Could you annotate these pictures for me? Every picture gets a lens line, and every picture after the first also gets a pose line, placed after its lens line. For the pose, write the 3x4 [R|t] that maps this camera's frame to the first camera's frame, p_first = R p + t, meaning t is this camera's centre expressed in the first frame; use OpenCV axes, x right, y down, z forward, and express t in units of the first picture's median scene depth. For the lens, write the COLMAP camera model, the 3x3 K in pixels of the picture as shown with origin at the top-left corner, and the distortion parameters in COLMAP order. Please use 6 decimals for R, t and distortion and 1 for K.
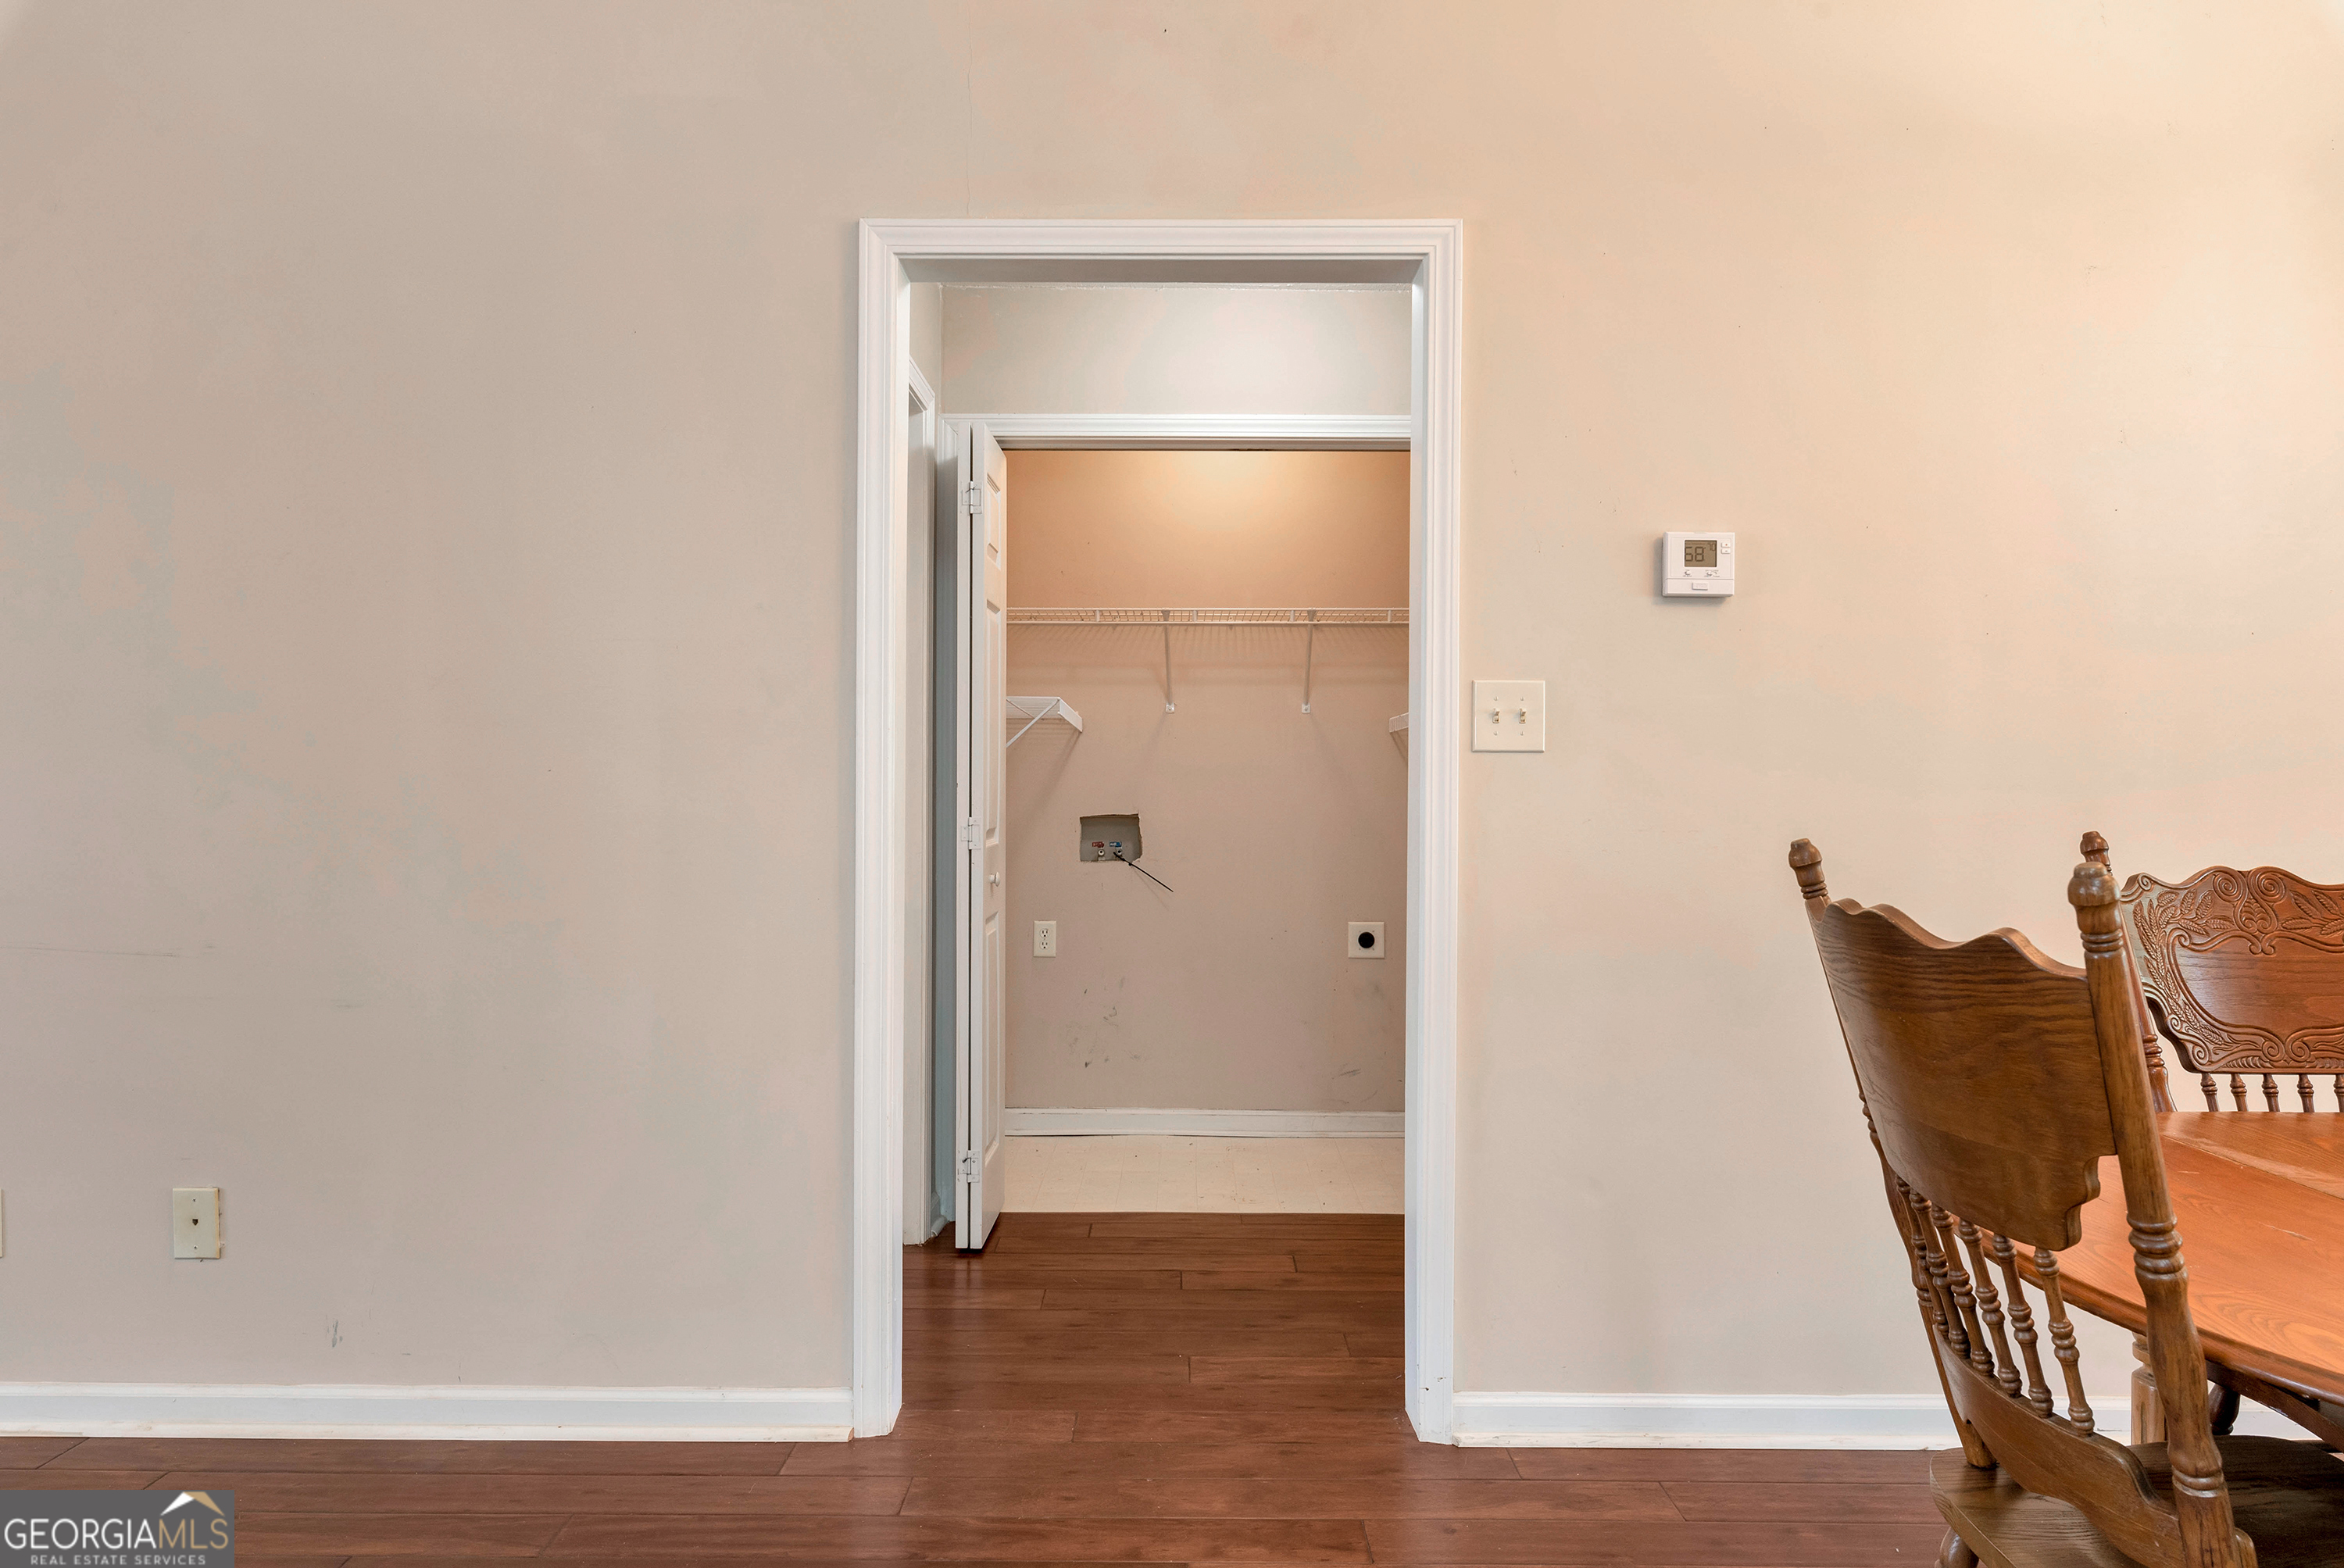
lens RADIAL K [[1408.1, 0, 1181.9], [0, 1408.1, 804.6], [0, 0, 1]] dist [-0.003428, -0.002196]
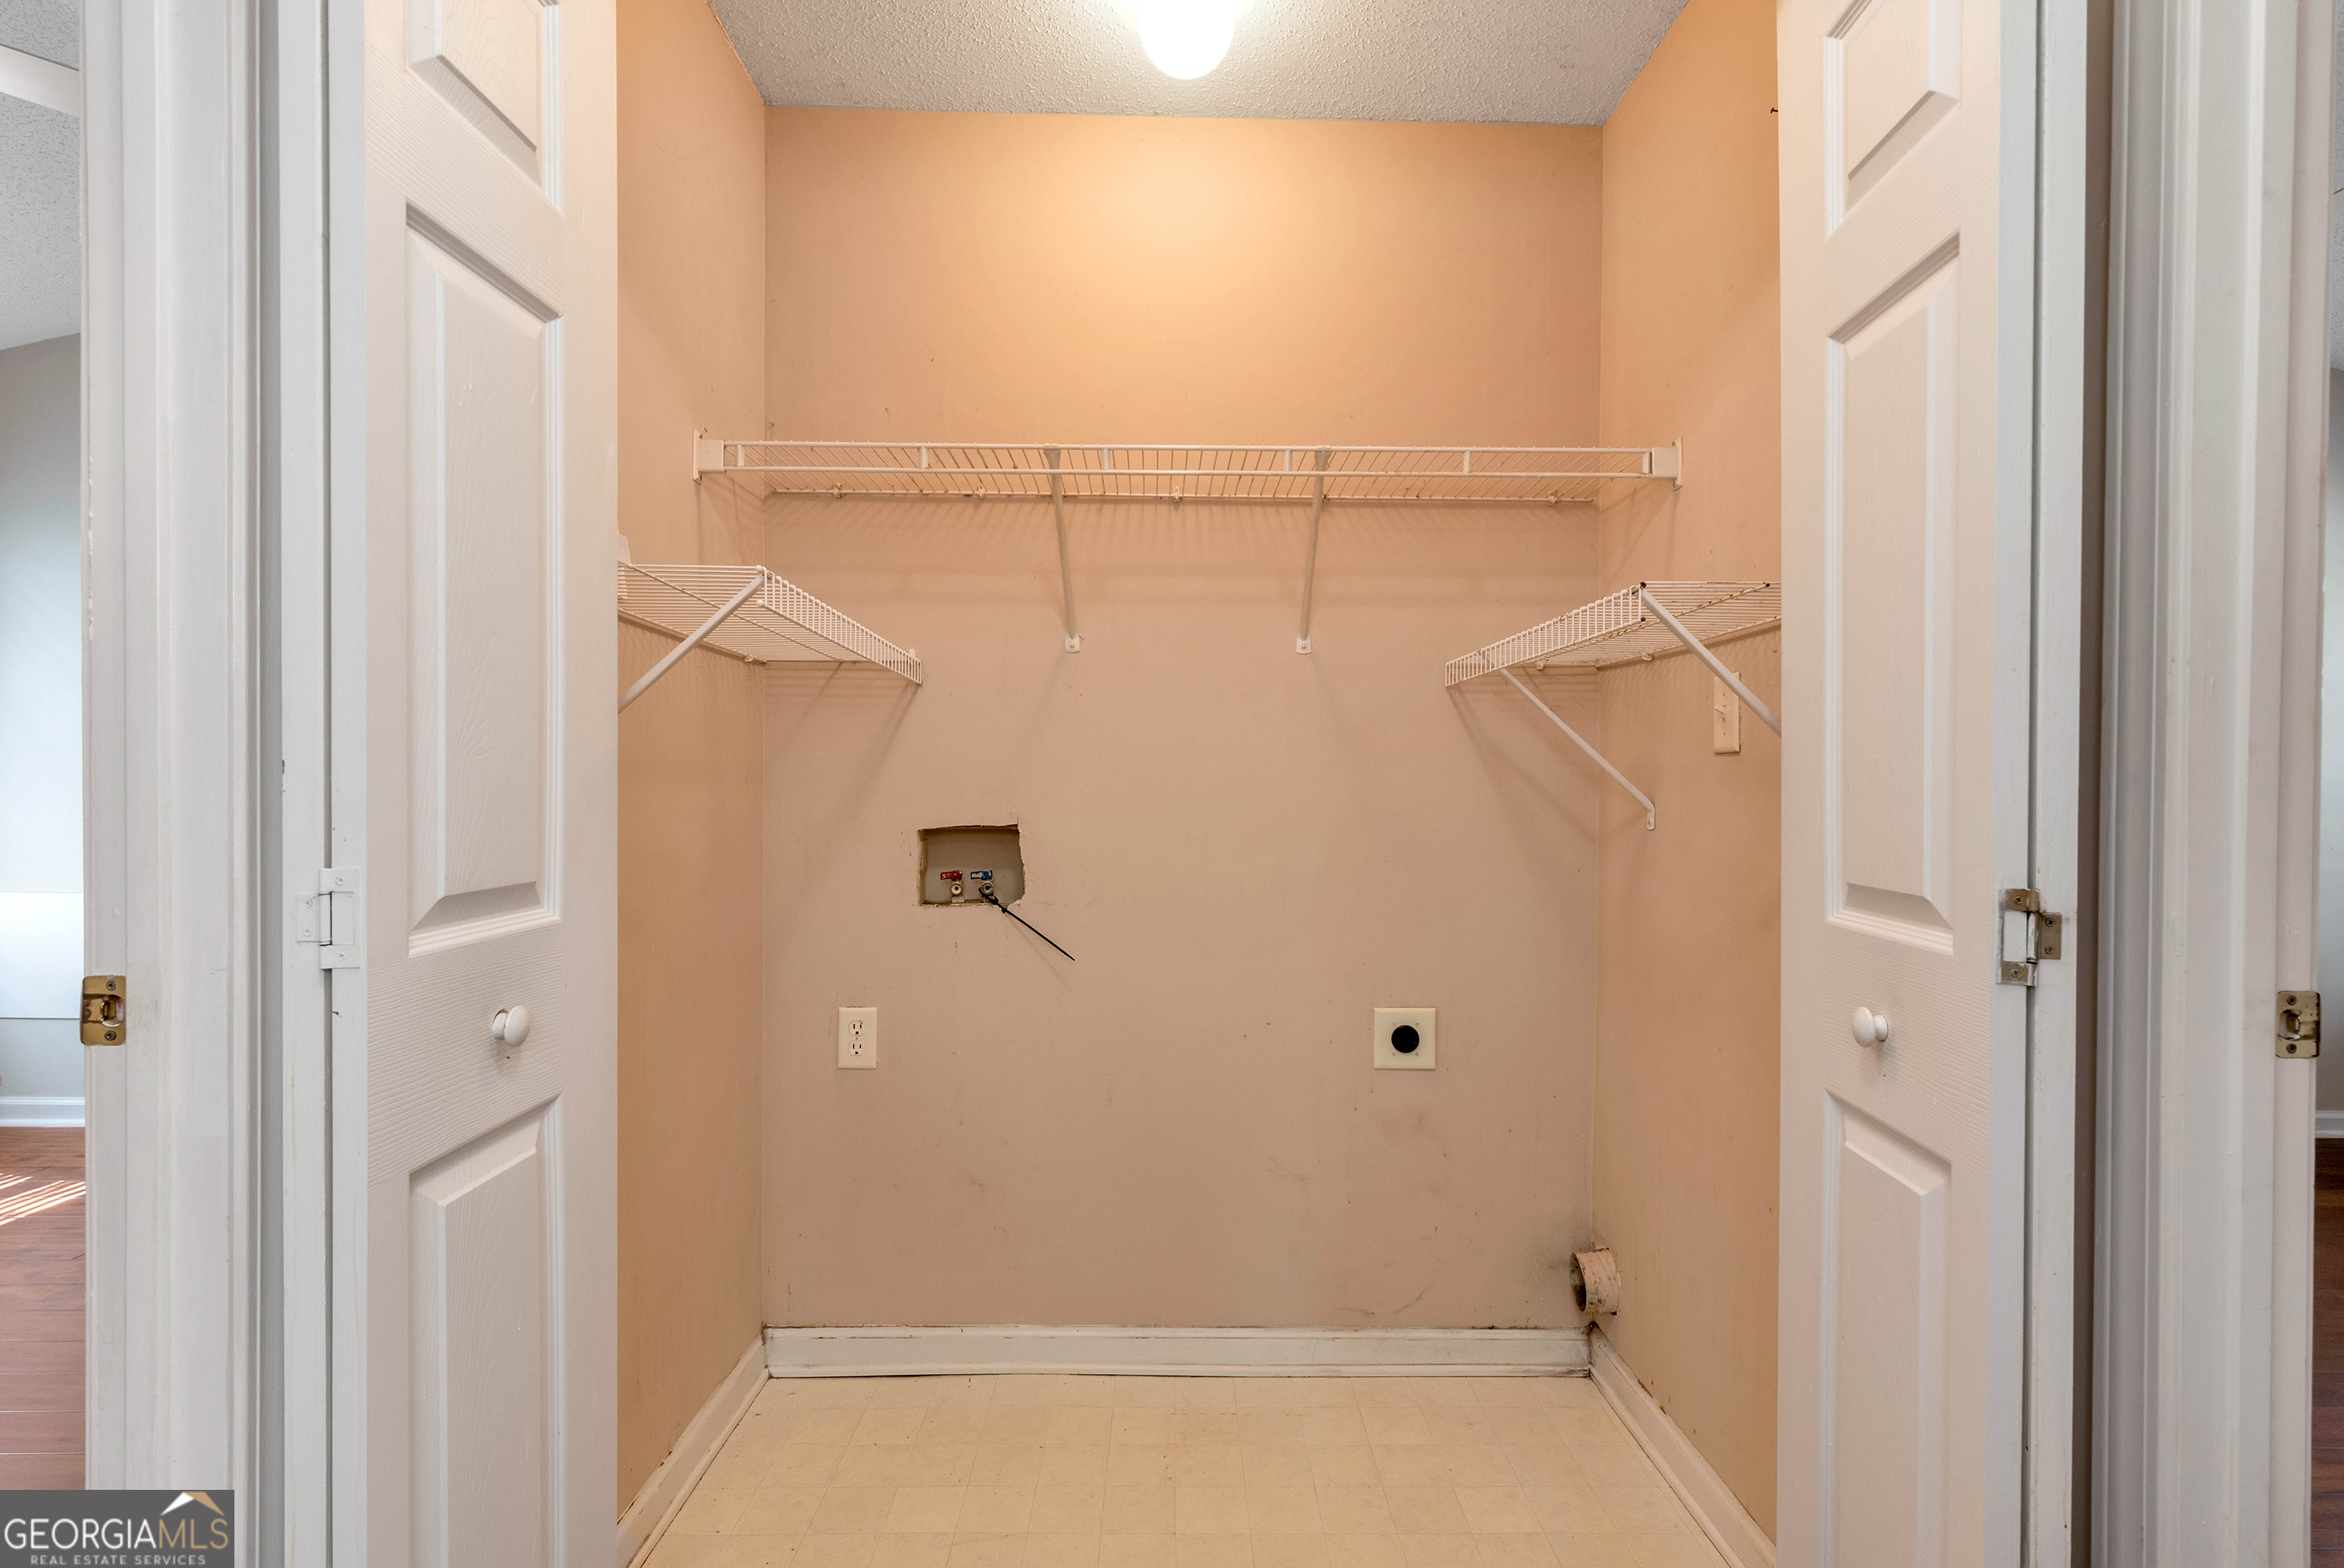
lens RADIAL K [[1081.1, 0, 1175.8], [0, 1081.1, 790.9], [0, 0, 1]] dist [-0.000892, -0.000021]
pose [[0.999963, 0.001838, 0.008422, 0.030876], [-0.001821, 0.999996, -0.001964, -0.006602], [-0.008425, 0.001948, 0.999963, 0.549582]]
